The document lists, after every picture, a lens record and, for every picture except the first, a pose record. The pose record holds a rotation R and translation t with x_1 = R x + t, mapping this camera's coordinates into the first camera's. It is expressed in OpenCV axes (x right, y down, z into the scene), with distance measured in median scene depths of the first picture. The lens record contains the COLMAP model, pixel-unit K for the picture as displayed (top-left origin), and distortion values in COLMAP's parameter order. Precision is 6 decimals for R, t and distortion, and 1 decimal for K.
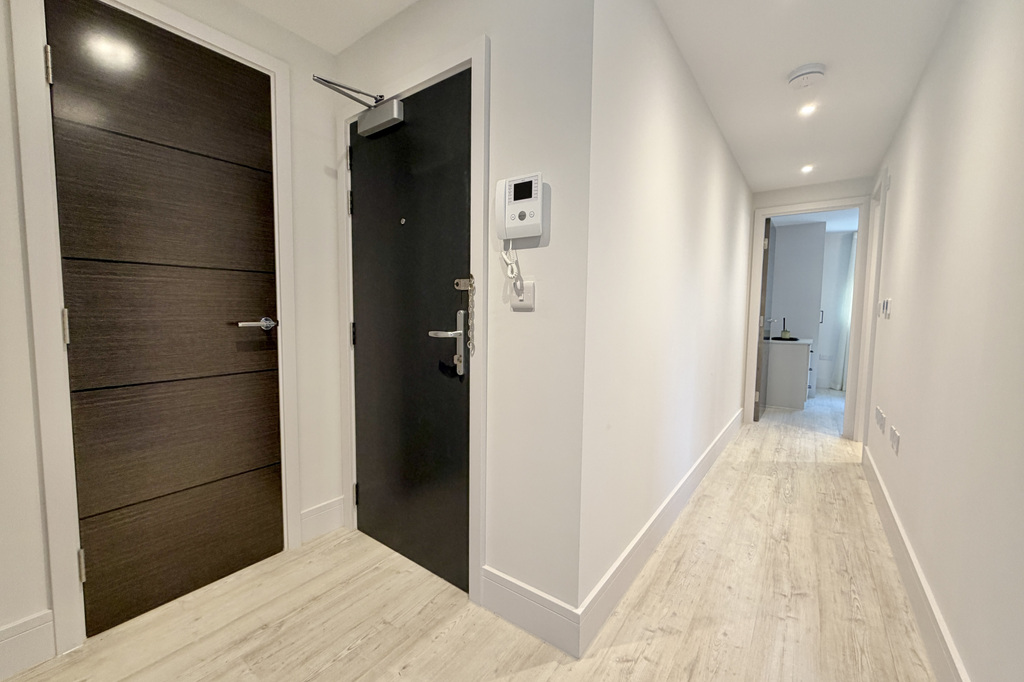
lens RADIAL K [[412.5, 0, 509.8], [0, 412.5, 340.0], [0, 0, 1]] dist [-0.000189, 0.000062]
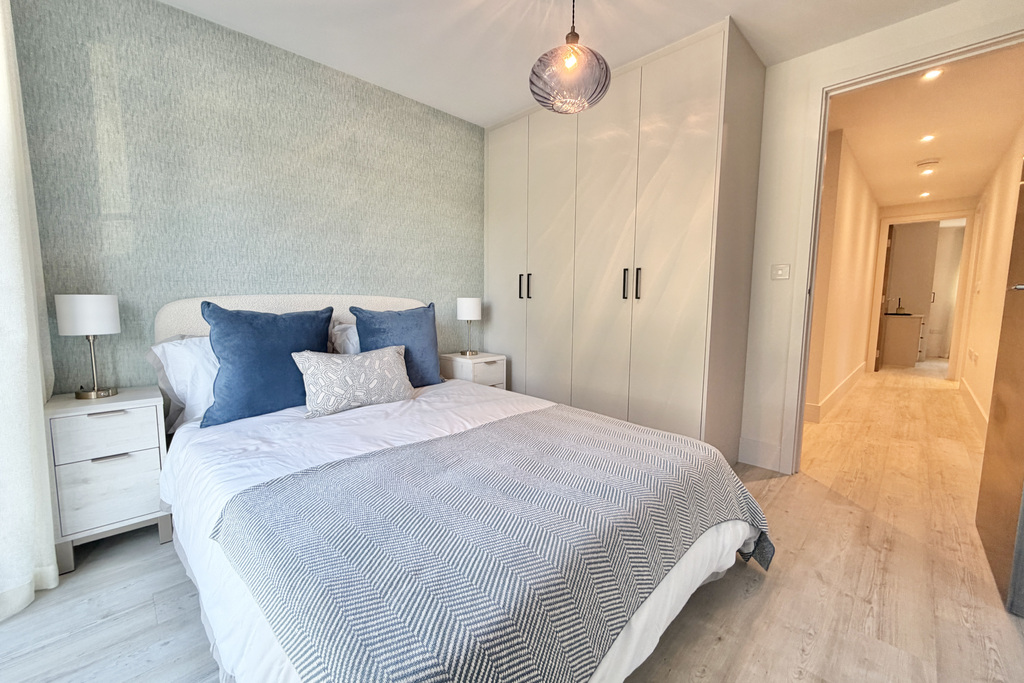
lens RADIAL K [[412.5, 0, 509.8], [0, 412.5, 340.5], [0, 0, 1]] dist [-0.000189, 0.000062]
pose [[0.988656, 0.012918, -0.149642, -0.419318], [-0.008563, 0.999522, 0.029707, 0.061564], [0.149954, -0.028088, 0.988294, -0.559029]]
